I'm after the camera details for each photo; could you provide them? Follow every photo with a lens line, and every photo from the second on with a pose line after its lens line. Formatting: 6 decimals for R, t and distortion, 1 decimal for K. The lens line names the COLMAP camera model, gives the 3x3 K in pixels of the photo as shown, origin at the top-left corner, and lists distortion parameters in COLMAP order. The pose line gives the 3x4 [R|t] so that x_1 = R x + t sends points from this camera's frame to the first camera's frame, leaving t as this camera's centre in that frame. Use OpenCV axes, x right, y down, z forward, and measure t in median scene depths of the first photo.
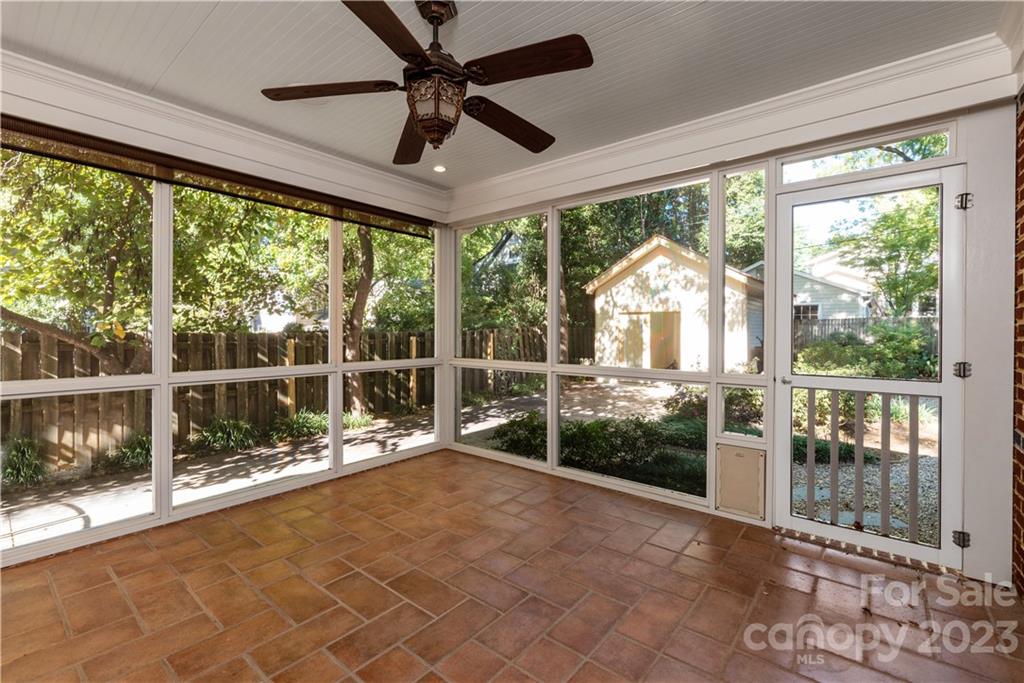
lens RADIAL K [[450.7, 0, 515.2], [0, 450.7, 329.9], [0, 0, 1]] dist [-0.000755, 0.000006]
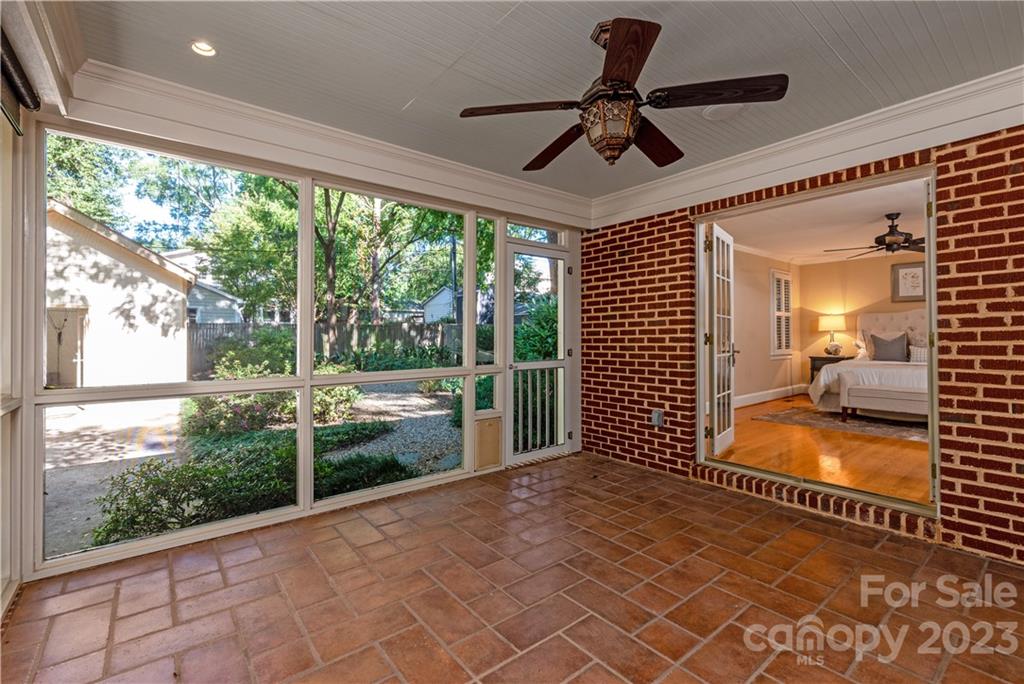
lens RADIAL K [[450.7, 0, 515.2], [0, 450.7, 330.4], [0, 0, 1]] dist [-0.000755, 0.000006]
pose [[0.212106, 0.003678, 0.977240, -0.219723], [0.006749, 0.999964, -0.005229, 0.001593], [-0.977223, 0.007704, 0.212073, 0.173293]]
